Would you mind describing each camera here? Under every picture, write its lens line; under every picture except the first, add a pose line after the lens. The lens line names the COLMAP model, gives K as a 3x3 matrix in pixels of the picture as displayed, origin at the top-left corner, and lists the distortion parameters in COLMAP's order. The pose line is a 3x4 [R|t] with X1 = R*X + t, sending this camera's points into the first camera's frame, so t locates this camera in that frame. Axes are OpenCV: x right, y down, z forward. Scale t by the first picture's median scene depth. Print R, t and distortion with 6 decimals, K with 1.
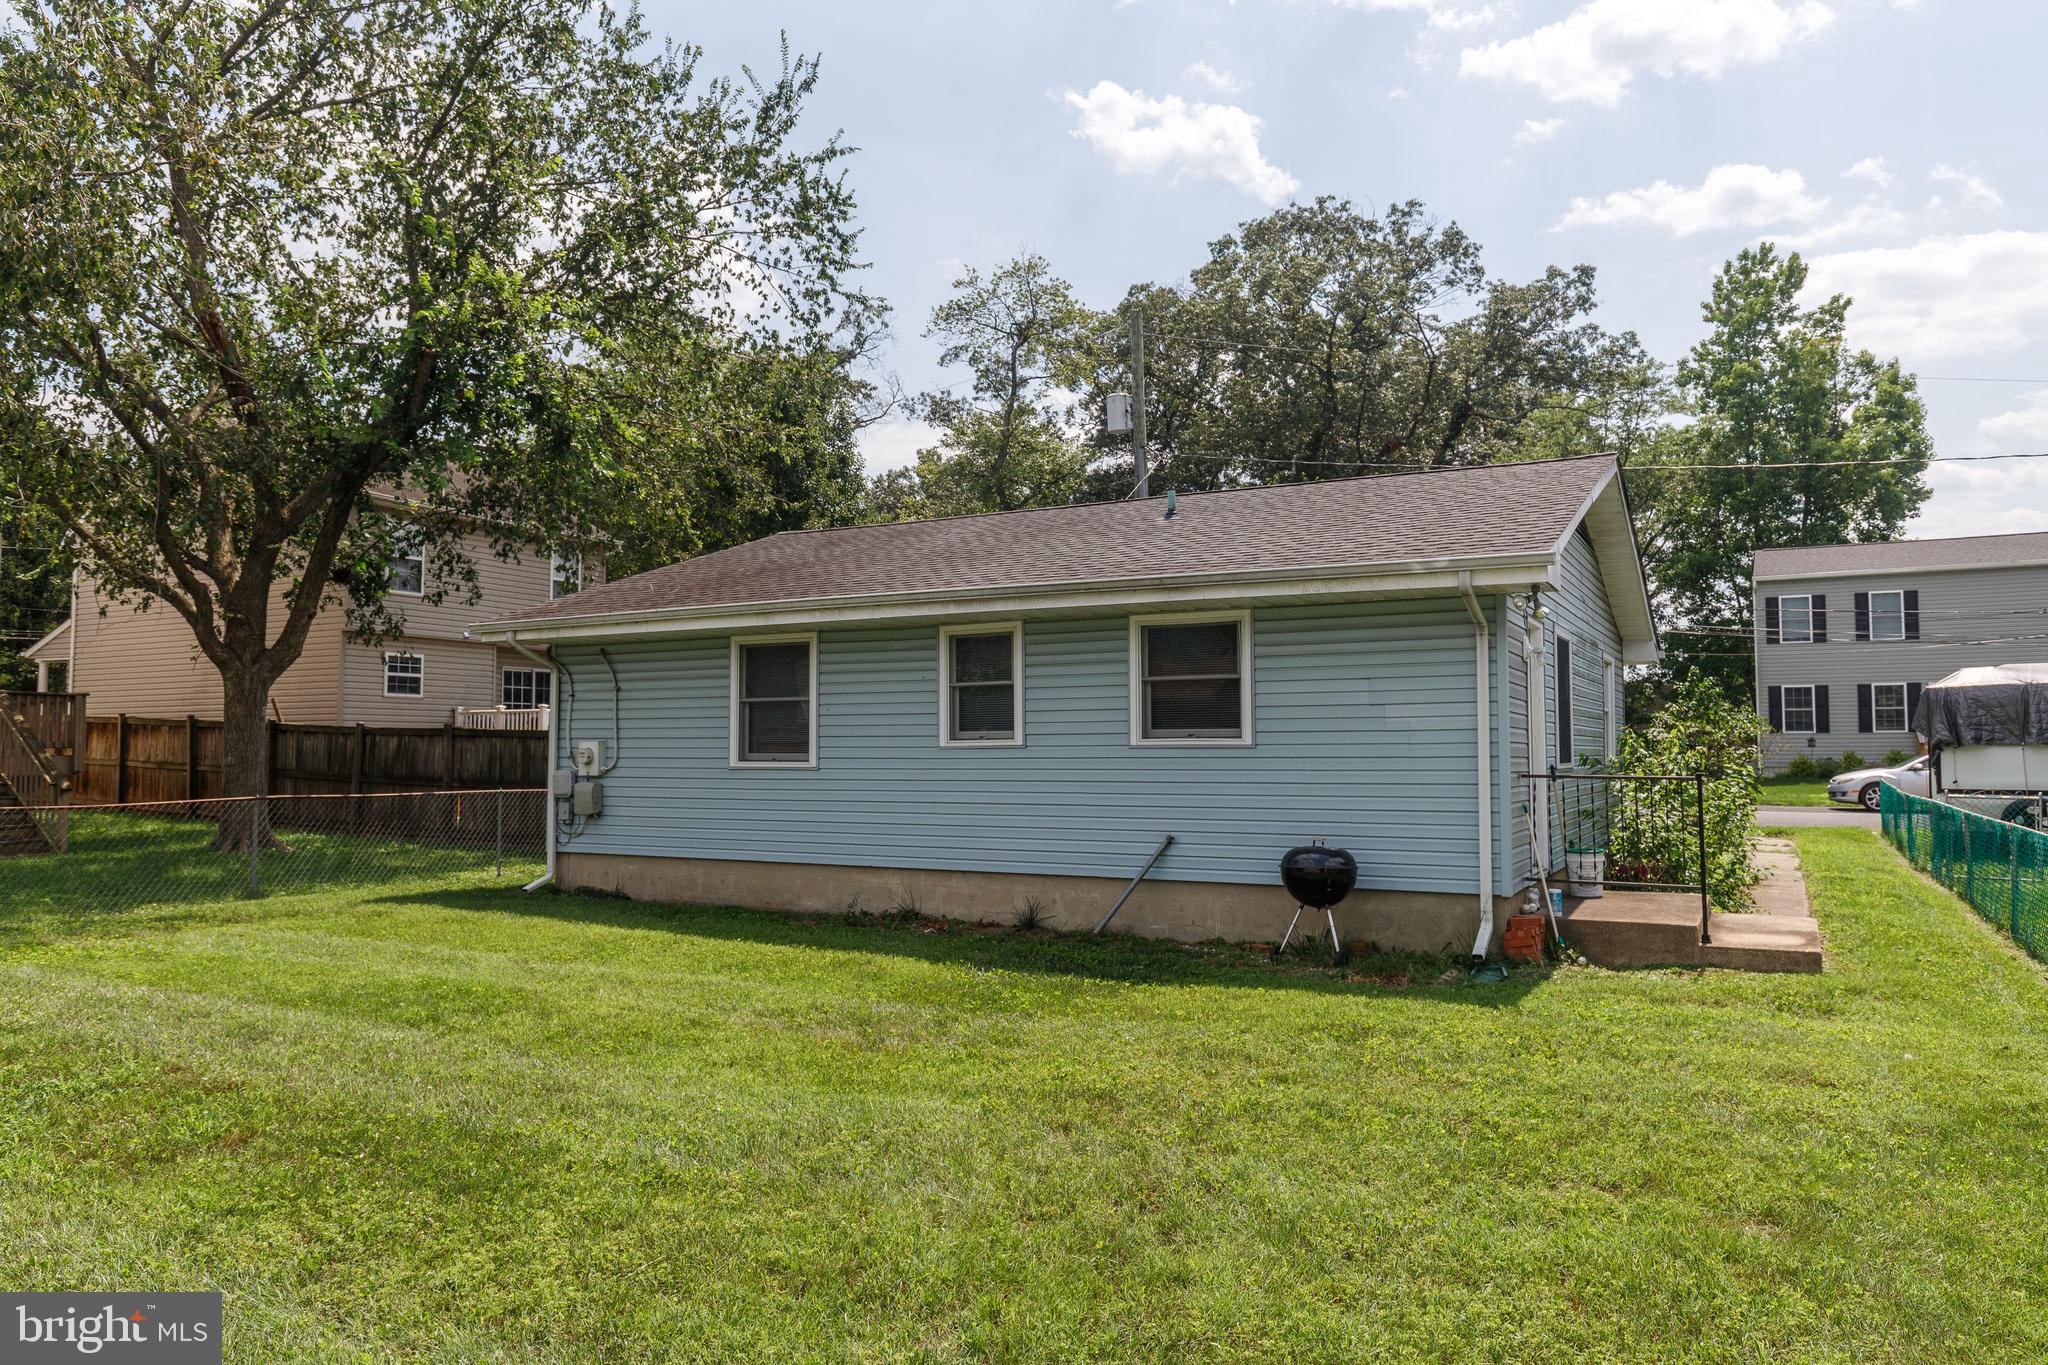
lens RADIAL K [[1365.4, 0, 1024.0], [0, 1365.4, 682.5], [0, 0, 1]] dist [-0.004046, 0.003885]
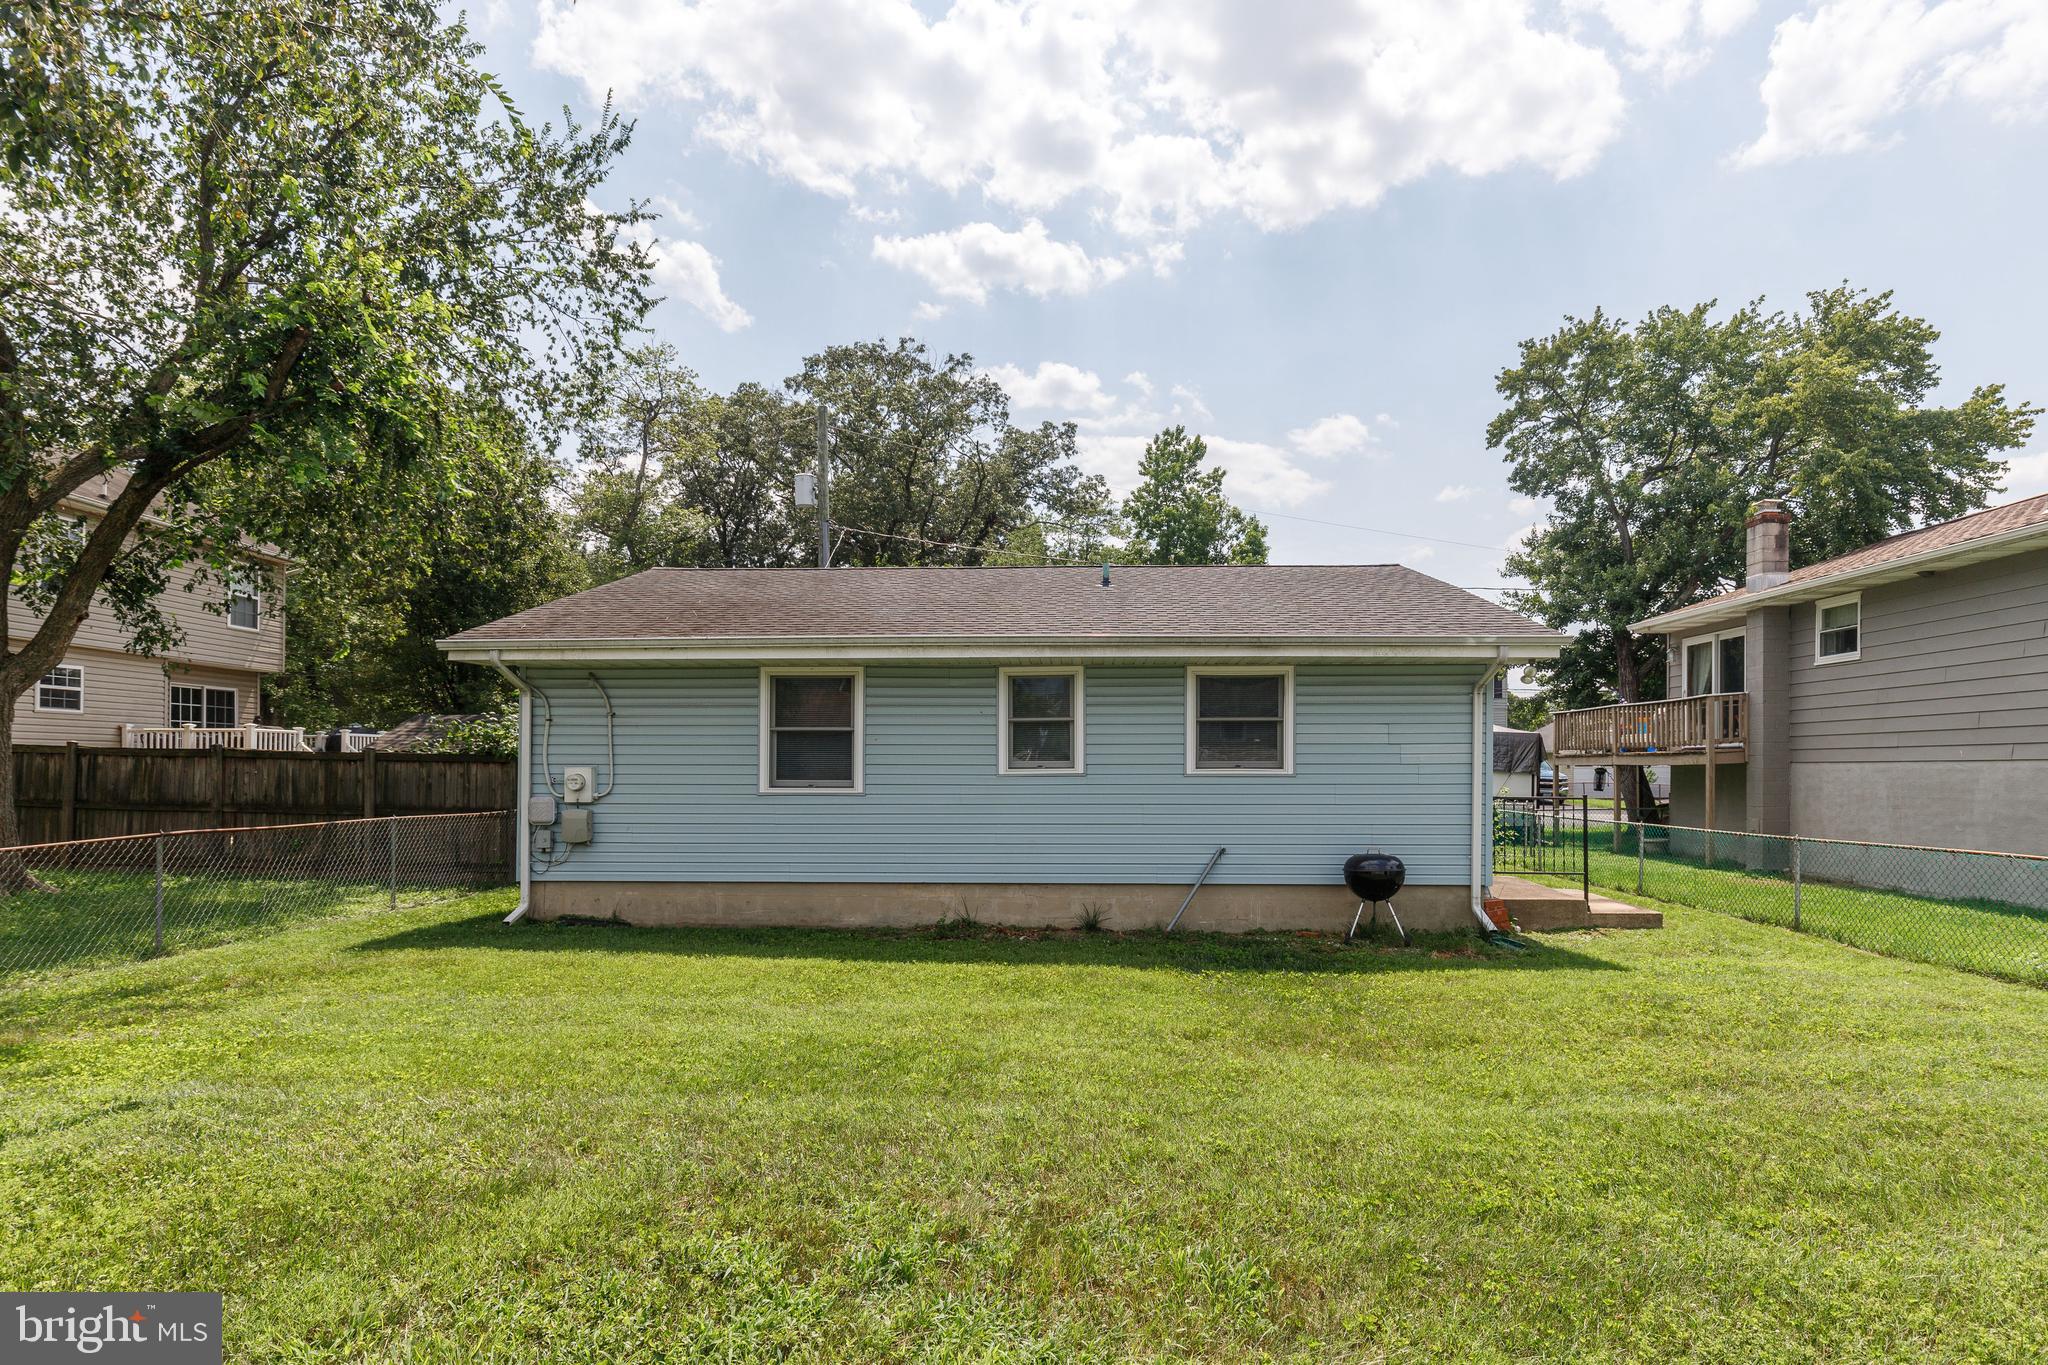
lens RADIAL K [[1077.0, 0, 1012.6], [0, 1077.0, 741.6], [0, 0, 1]] dist [0.001461, -0.000106]
pose [[0.899206, 0.016582, 0.437212, -0.371026], [-0.024636, 0.999615, 0.012755, 0.007090], [-0.436832, -0.022241, 0.899268, 0.166957]]
